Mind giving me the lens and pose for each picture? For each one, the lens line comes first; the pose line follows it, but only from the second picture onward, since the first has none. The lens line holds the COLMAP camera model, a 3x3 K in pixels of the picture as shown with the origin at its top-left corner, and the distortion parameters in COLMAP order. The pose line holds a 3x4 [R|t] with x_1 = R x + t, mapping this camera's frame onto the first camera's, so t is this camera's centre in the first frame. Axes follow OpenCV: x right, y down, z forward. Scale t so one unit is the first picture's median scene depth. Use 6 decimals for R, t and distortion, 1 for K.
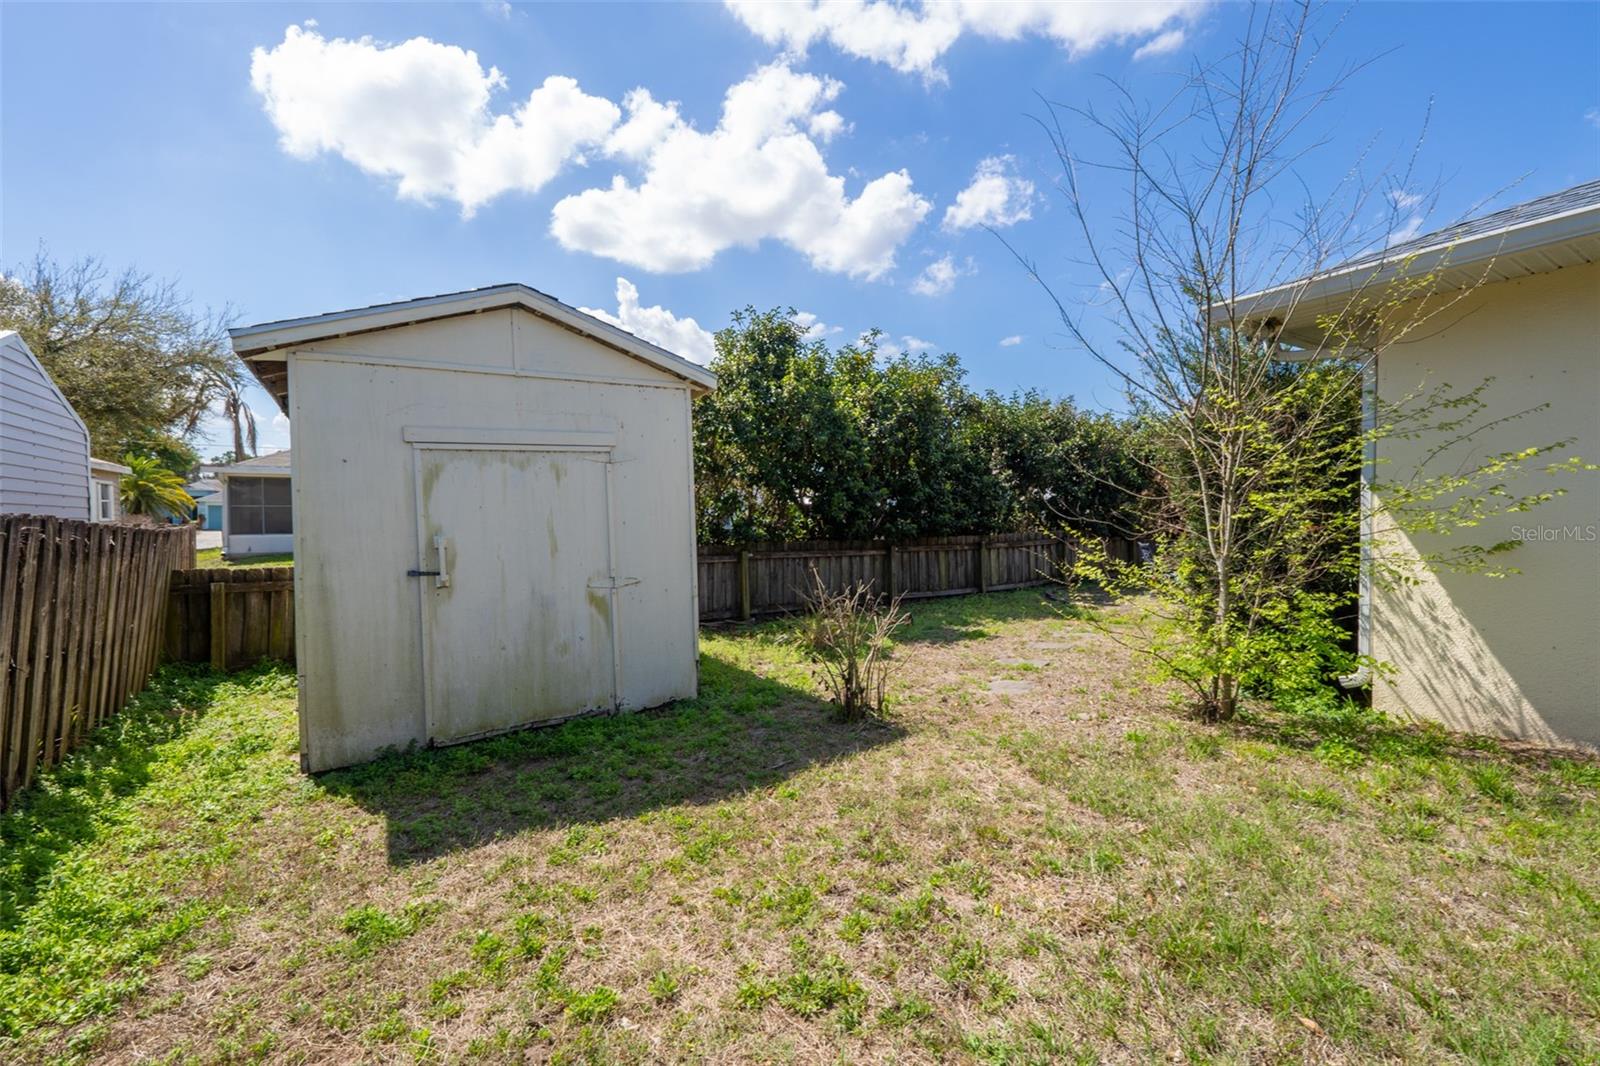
lens RADIAL K [[706.9, 0, 765.2], [0, 706.9, 524.5], [0, 0, 1]] dist [0.001977, -0.000049]
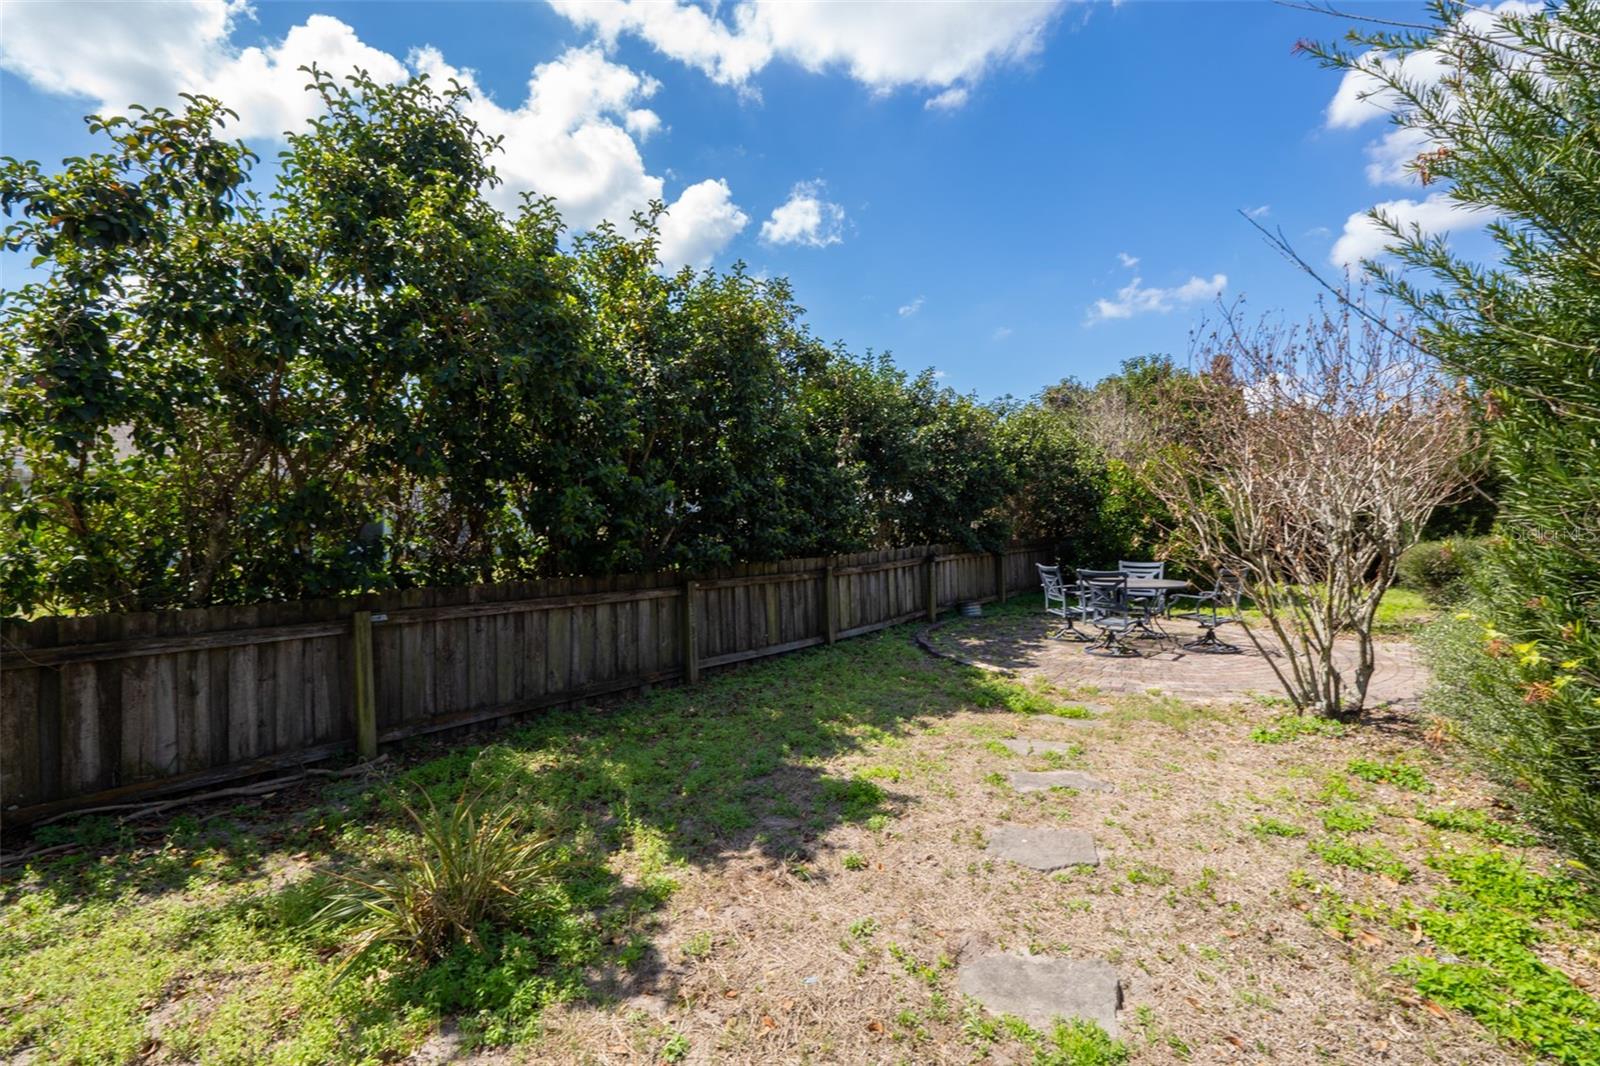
lens RADIAL K [[706.9, 0, 765.2], [0, 706.9, 524.5], [0, 0, 1]] dist [0.001977, -0.000049]
pose [[0.968611, -0.004793, 0.248535, 0.080499], [0.007590, 0.999918, -0.010296, -0.008700], [-0.248465, 0.011859, 0.968568, 0.351913]]
